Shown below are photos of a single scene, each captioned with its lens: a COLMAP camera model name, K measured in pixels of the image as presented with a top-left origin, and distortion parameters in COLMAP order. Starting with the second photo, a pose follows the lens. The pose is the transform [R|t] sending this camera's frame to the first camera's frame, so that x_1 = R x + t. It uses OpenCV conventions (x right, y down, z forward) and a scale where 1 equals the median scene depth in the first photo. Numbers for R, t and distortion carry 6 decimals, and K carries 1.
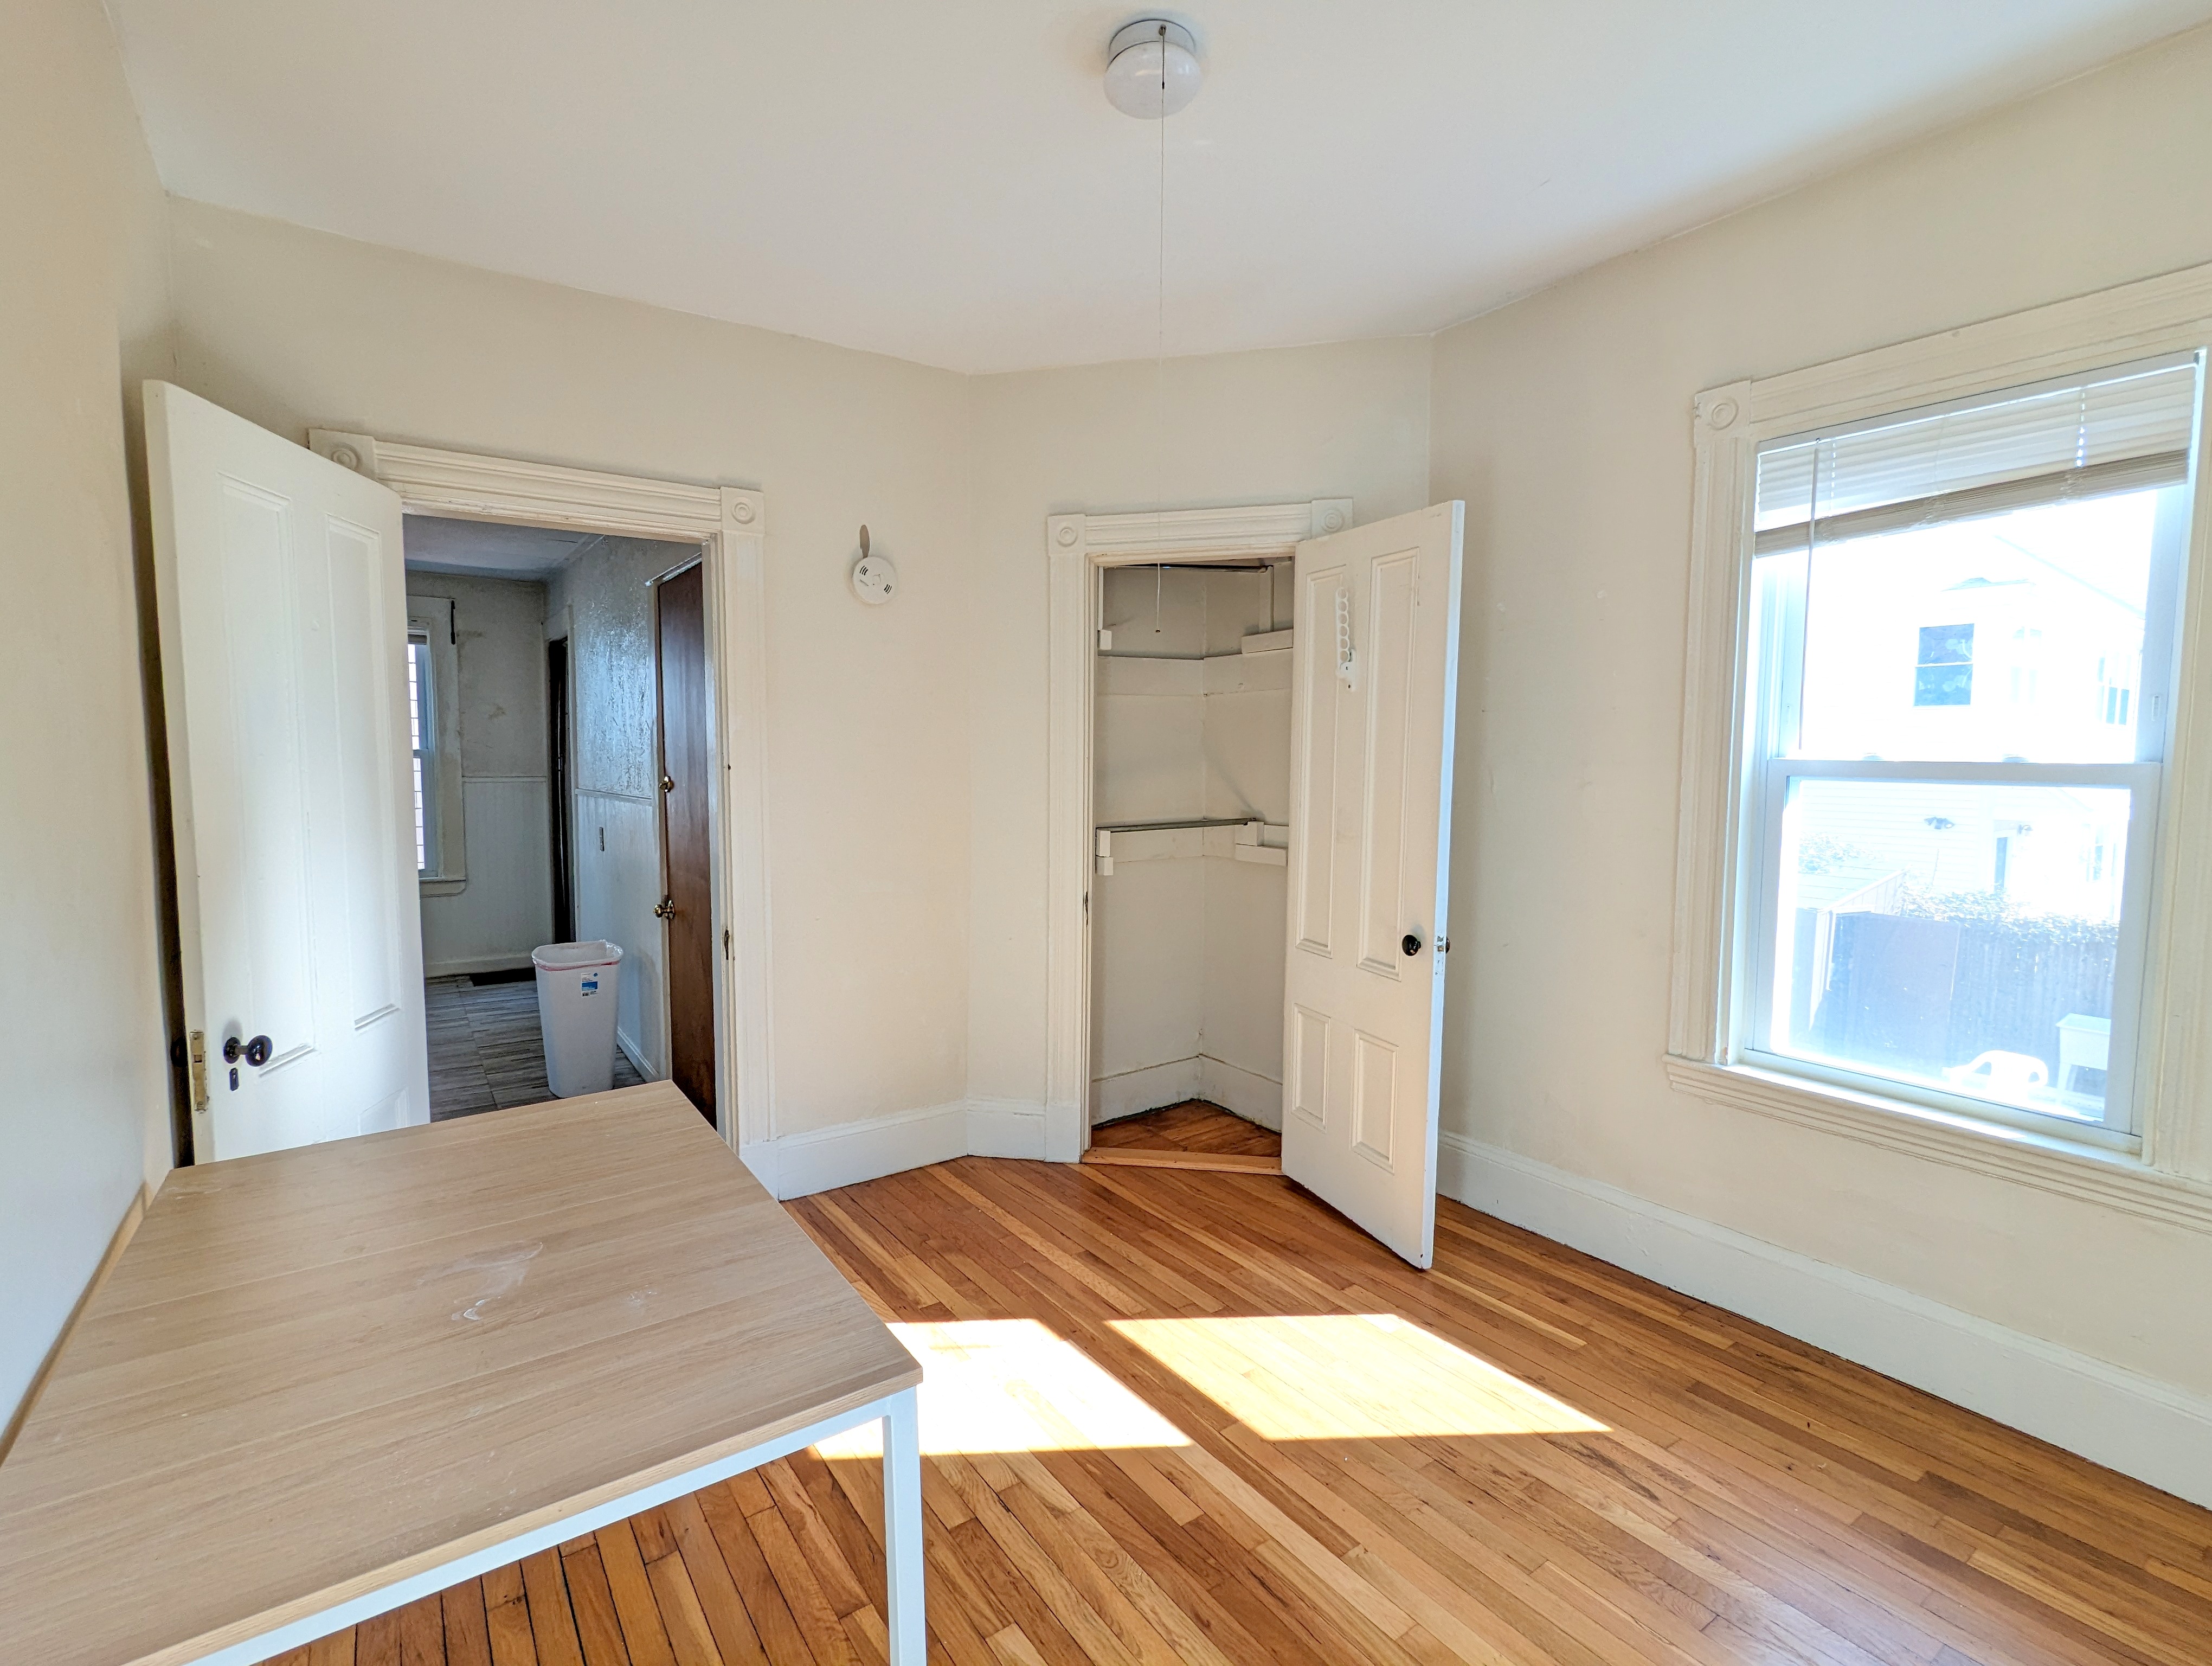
lens RADIAL K [[1048.7, 0, 1103.3], [0, 1048.7, 825.3], [0, 0, 1]] dist [-0.000034, 0.000639]
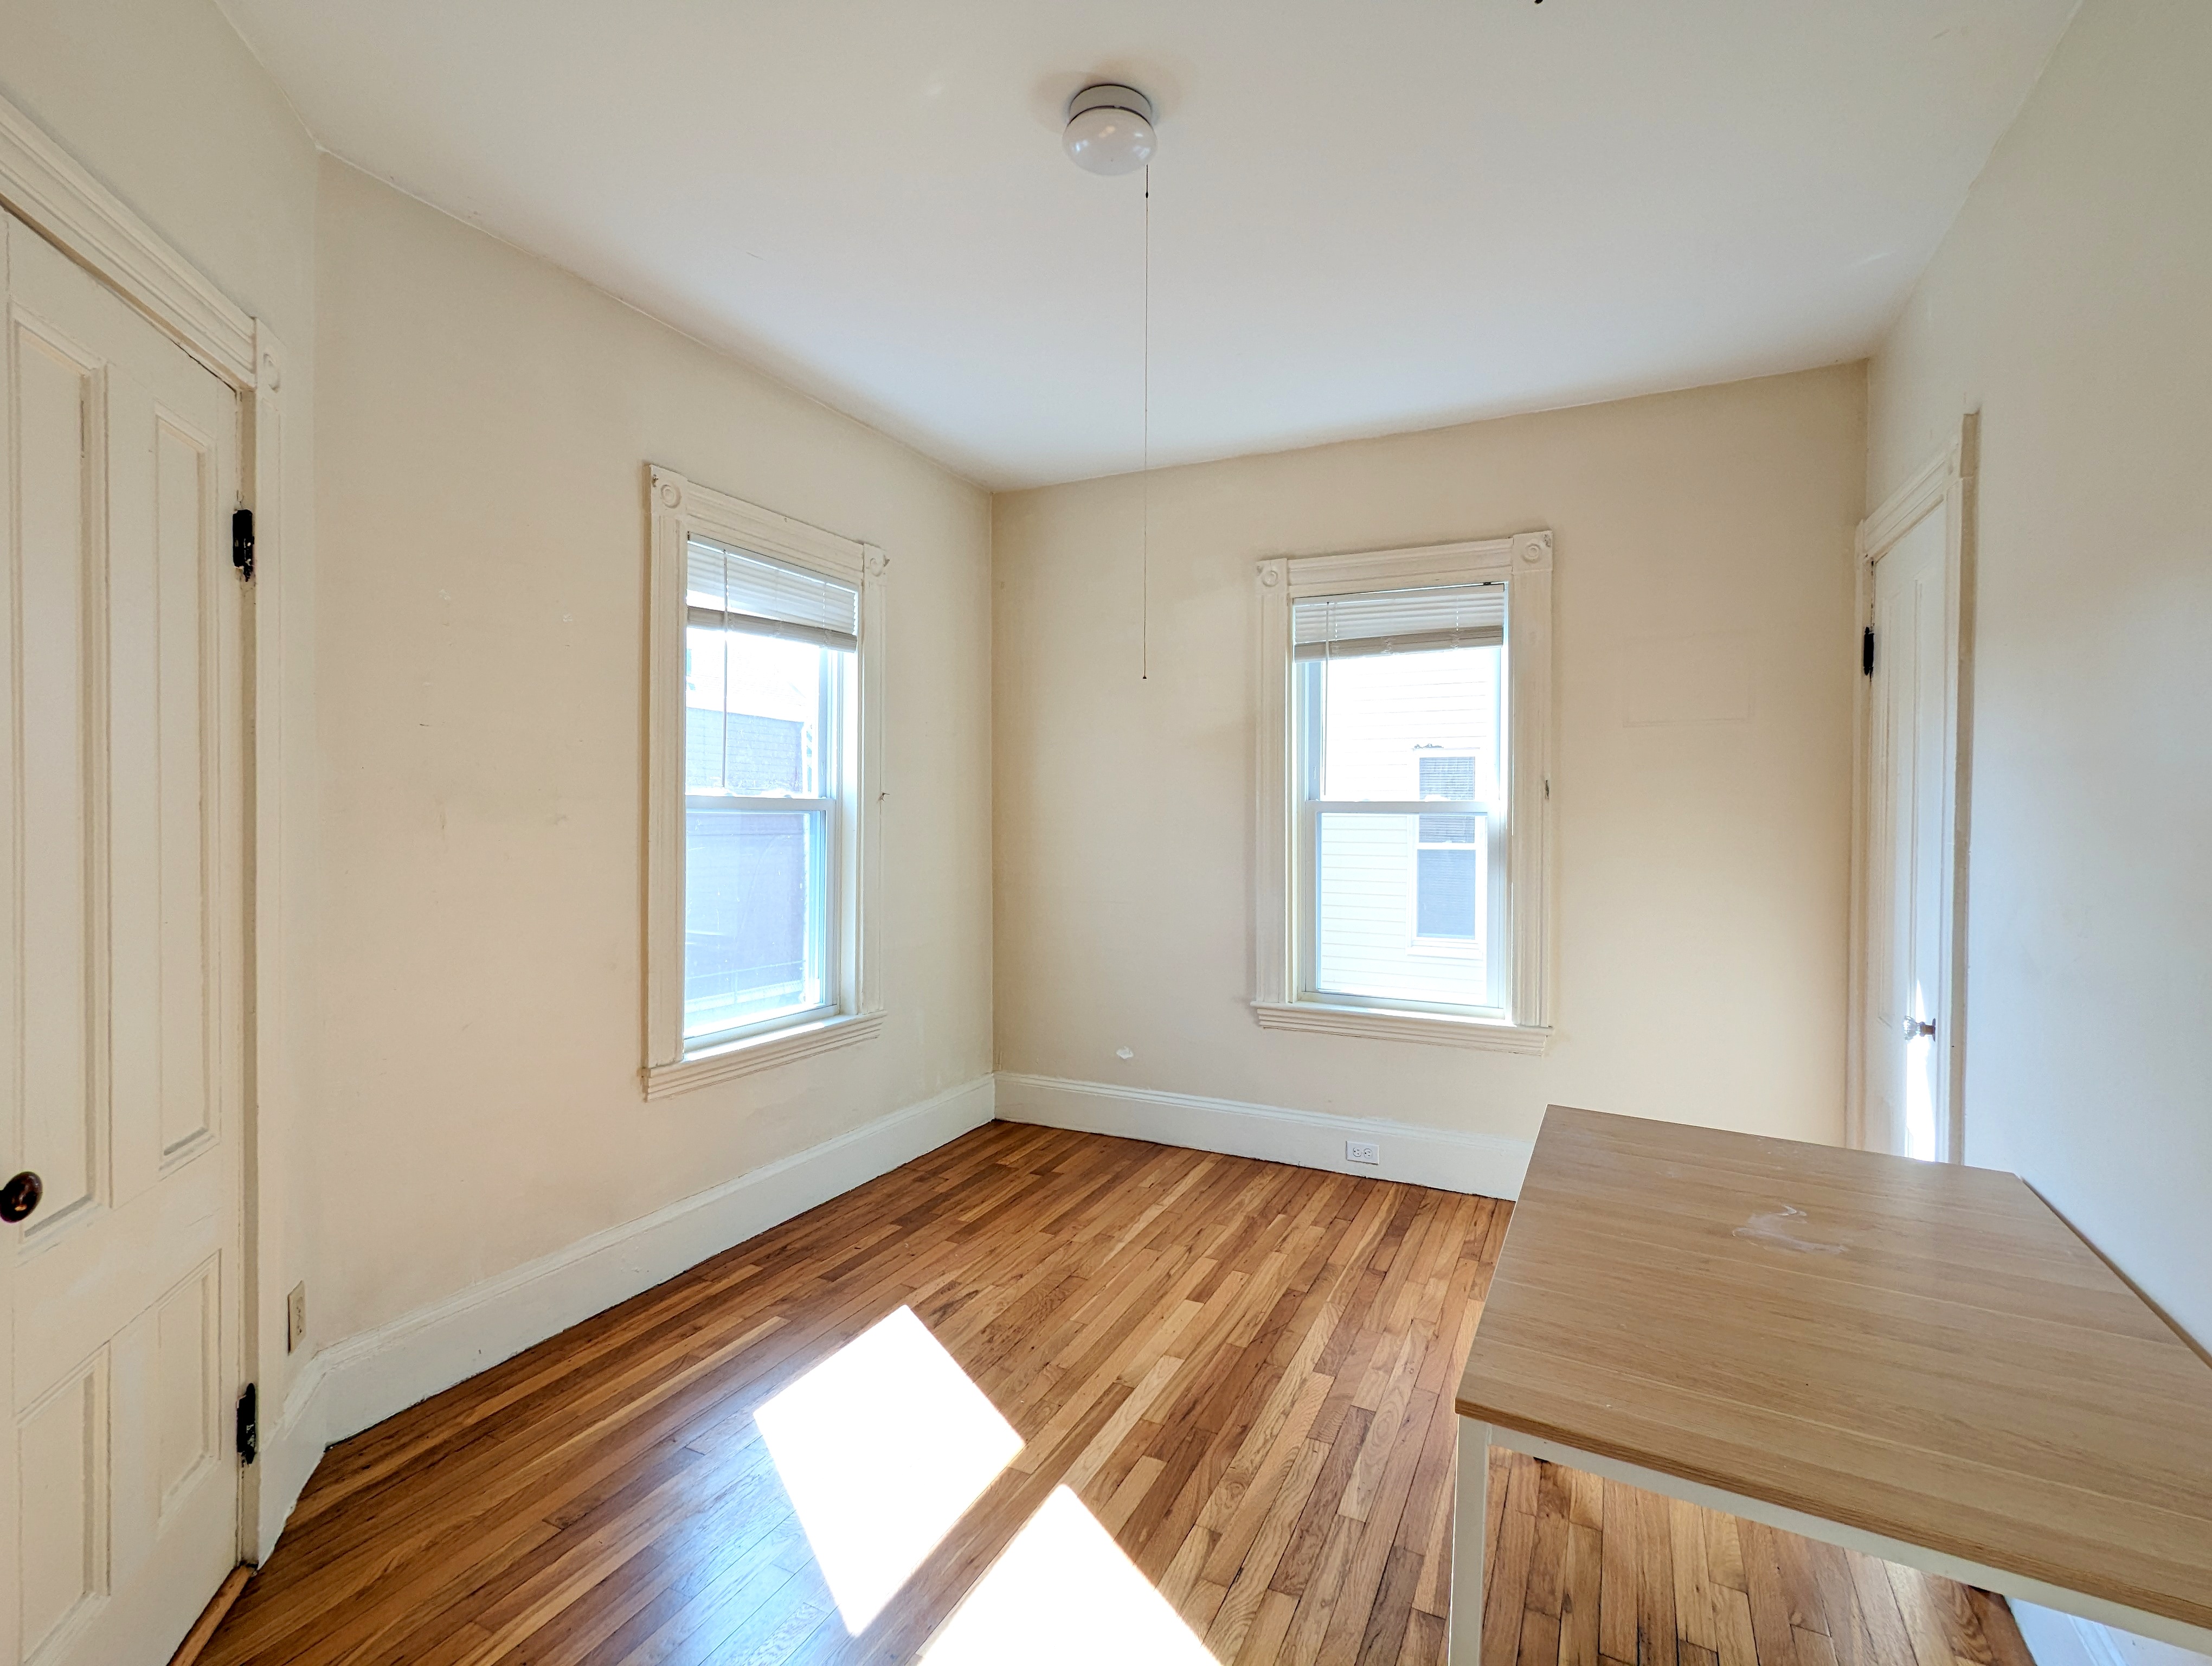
lens RADIAL K [[1048.7, 0, 1103.3], [0, 1048.7, 825.3], [0, 0, 1]] dist [-0.000034, 0.000639]
pose [[-0.477895, -0.022657, 0.878125, -0.802366], [0.049489, 0.997385, 0.052668, -0.083133], [-0.877022, 0.068627, -0.475524, 1.413987]]
